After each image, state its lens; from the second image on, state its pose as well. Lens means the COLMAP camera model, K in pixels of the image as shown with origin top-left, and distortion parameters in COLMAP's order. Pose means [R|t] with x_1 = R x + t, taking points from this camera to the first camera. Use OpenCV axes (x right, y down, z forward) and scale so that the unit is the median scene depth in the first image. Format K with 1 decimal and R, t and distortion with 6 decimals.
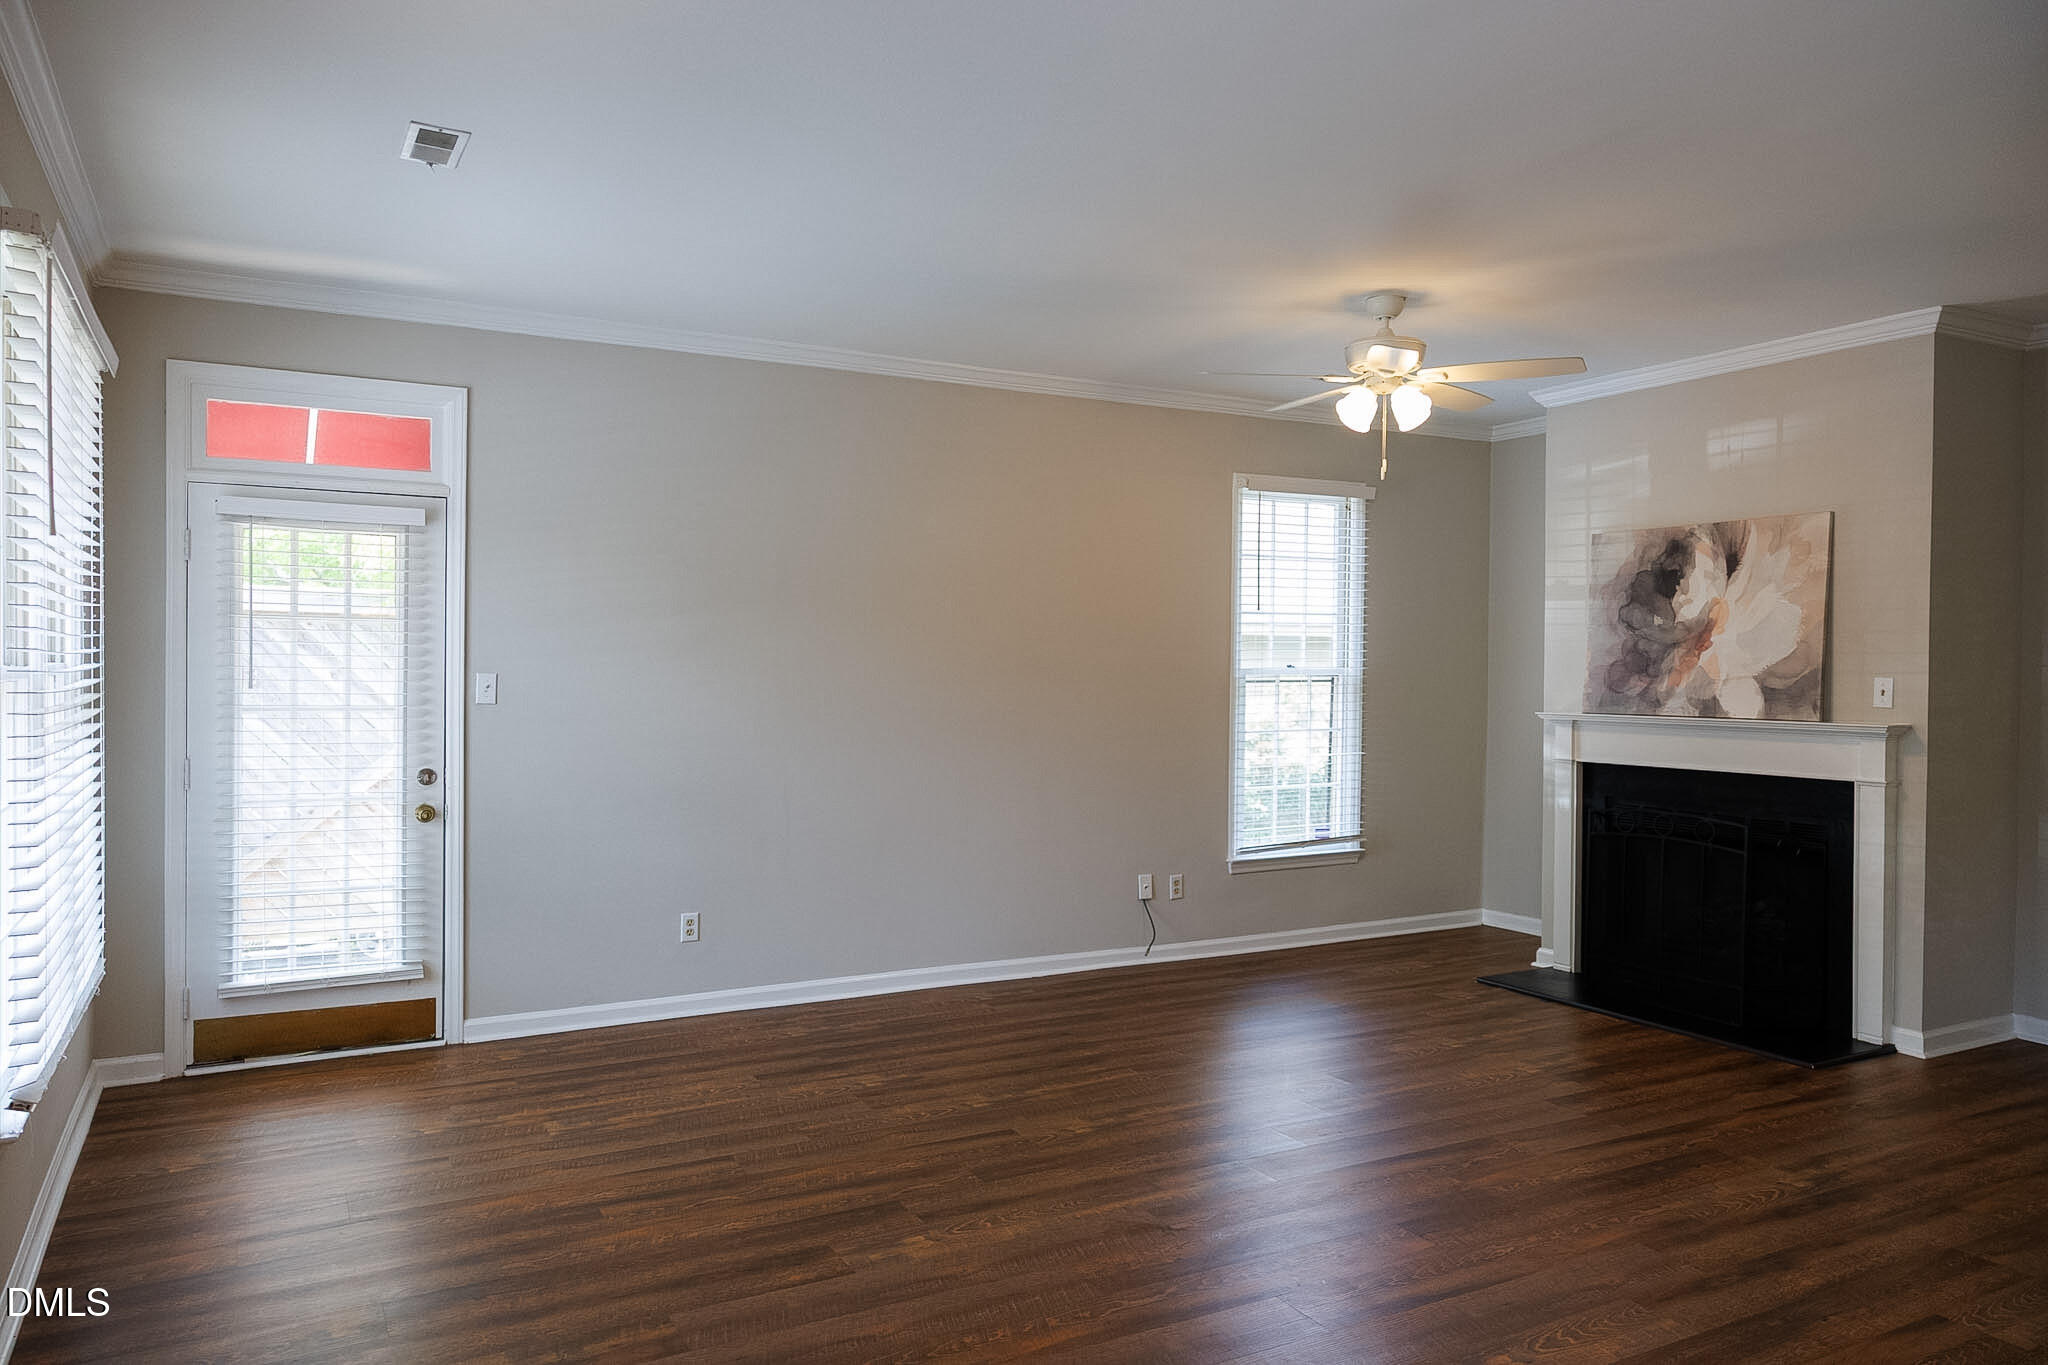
lens RADIAL K [[1407.5, 0, 1024.0], [0, 1407.5, 682.5], [0, 0, 1]] dist [0.029343, -0.002253]
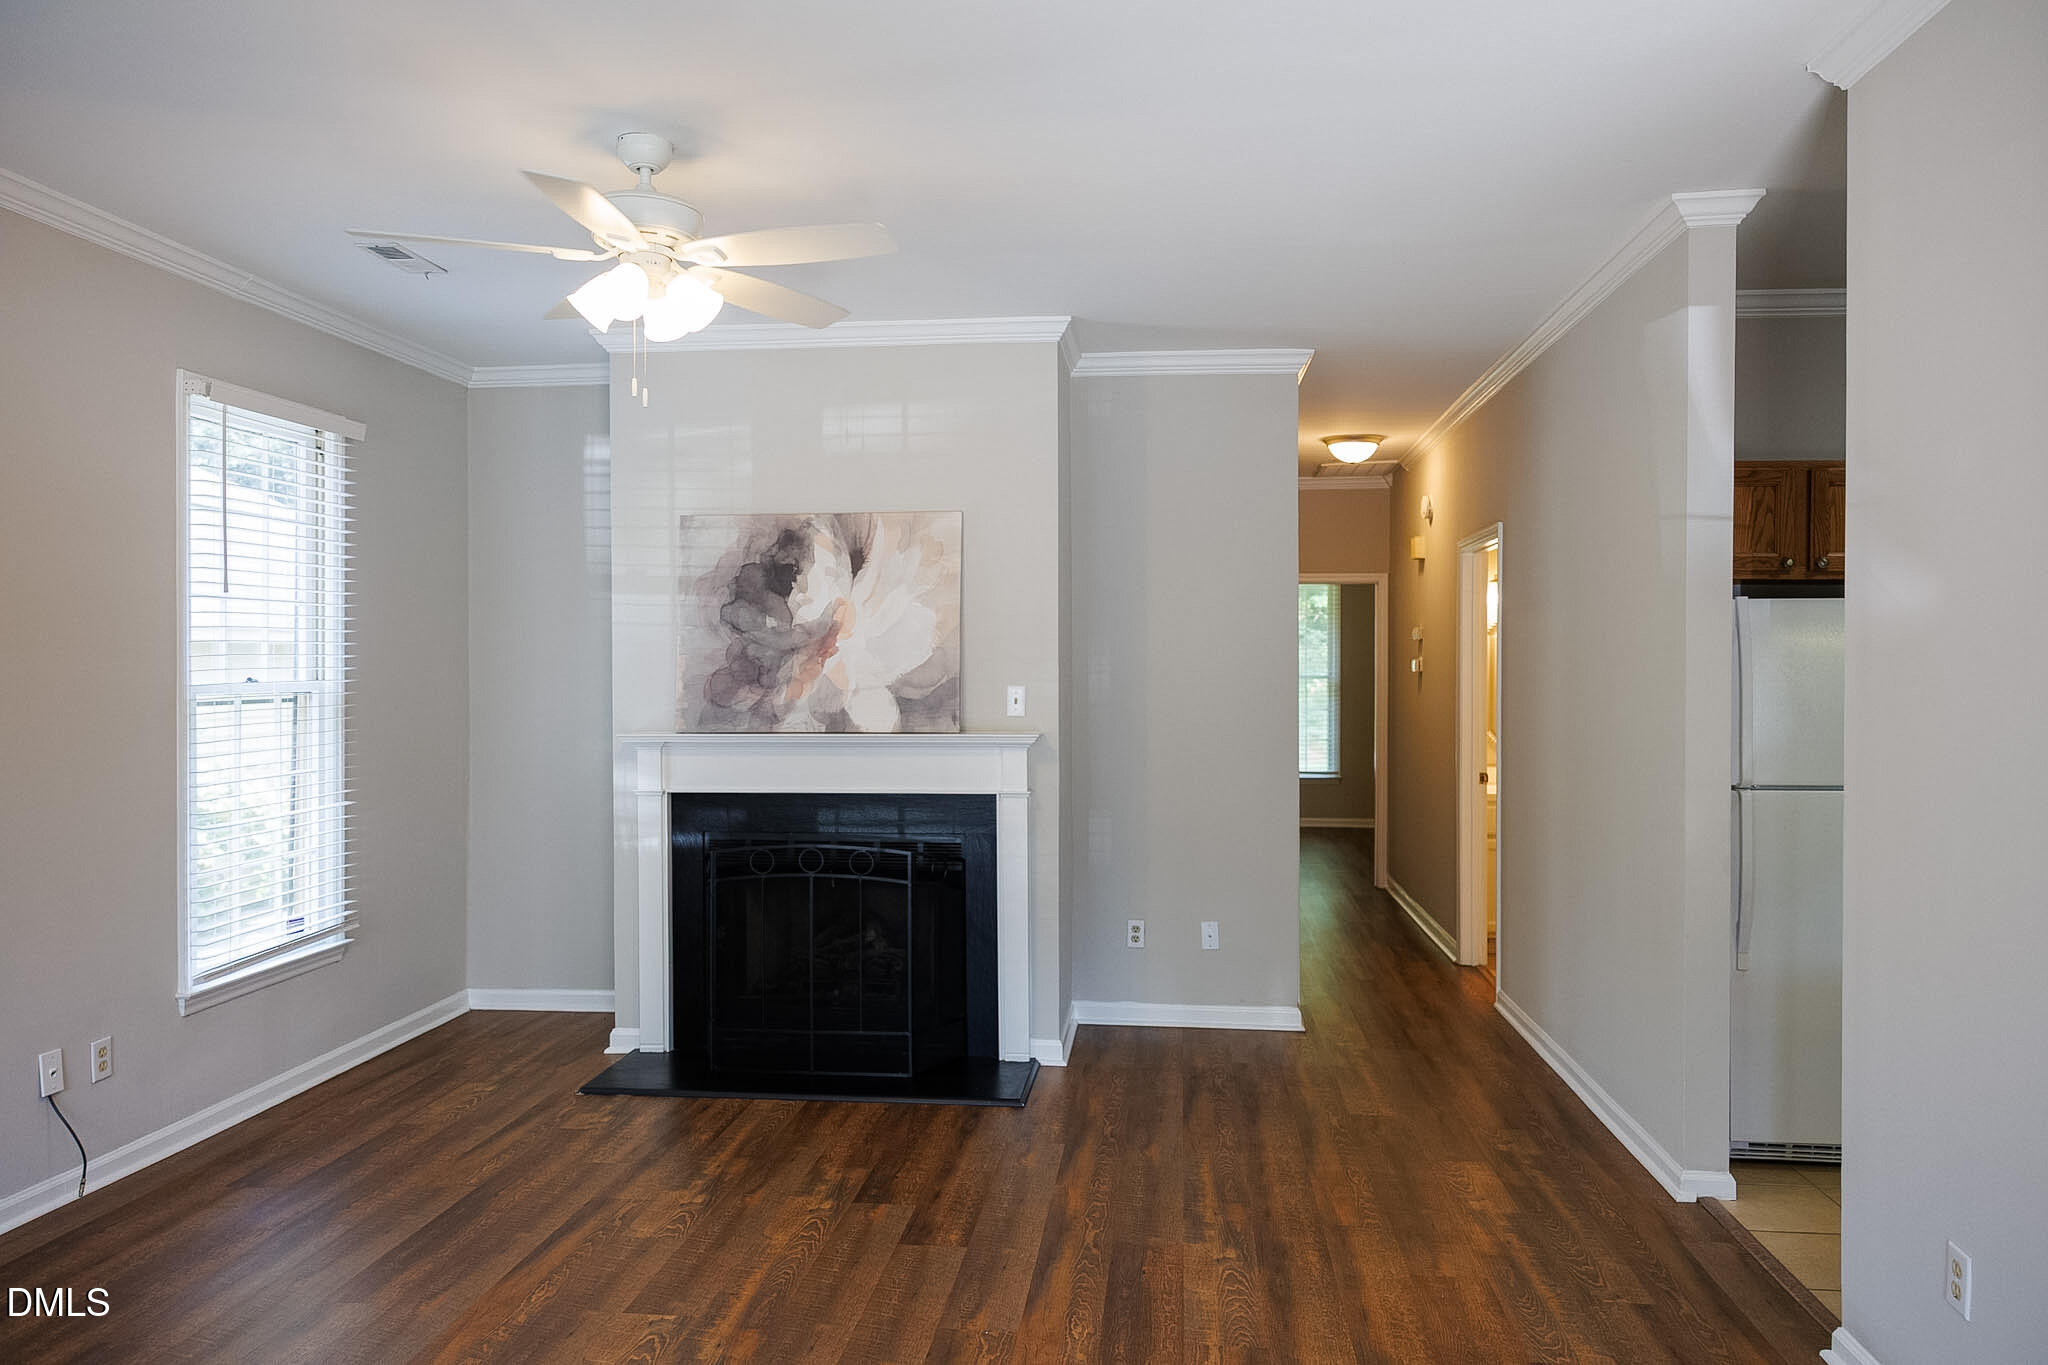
lens RADIAL K [[1415.9, 0, 1024.0], [0, 1415.9, 682.5], [0, 0, 1]] dist [0.034961, -0.060432]
pose [[0.575449, -0.014647, 0.817707, -0.171301], [0.016014, 0.999850, 0.006641, -0.010651], [-0.817681, 0.009273, 0.575597, 0.389093]]
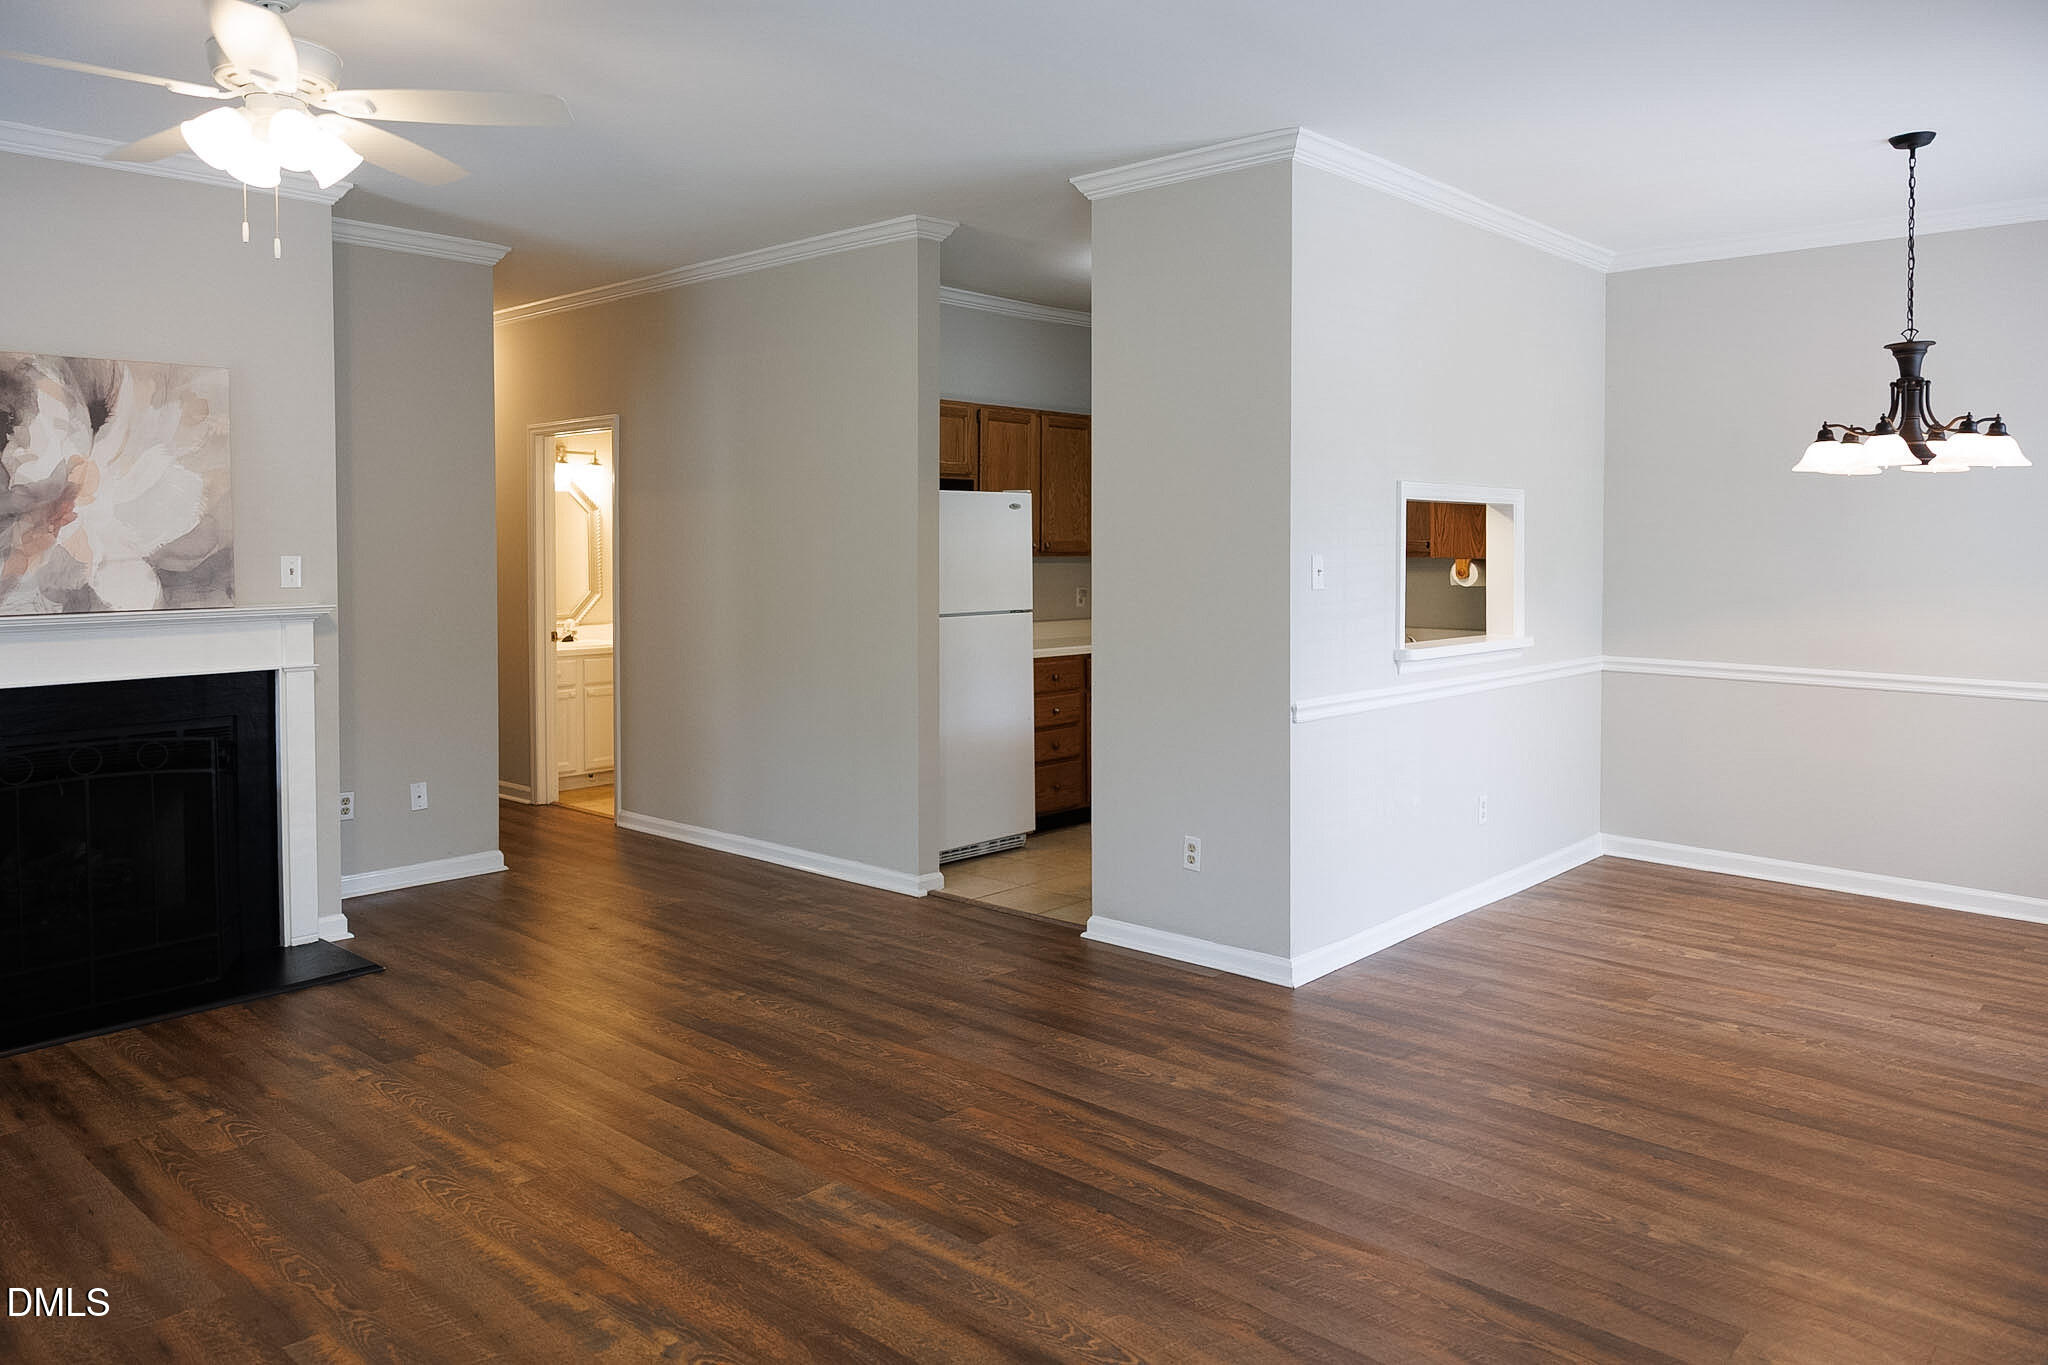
lens RADIAL K [[1436.3, 0, 1050.5], [0, 1436.3, 565.0], [0, 0, 1]] dist [0.028761, 0.001208]
pose [[-0.321293, -0.022245, 0.946719, -0.417598], [0.014852, 0.999483, 0.028525, -0.015464], [-0.946863, 0.023225, -0.320796, 0.746728]]
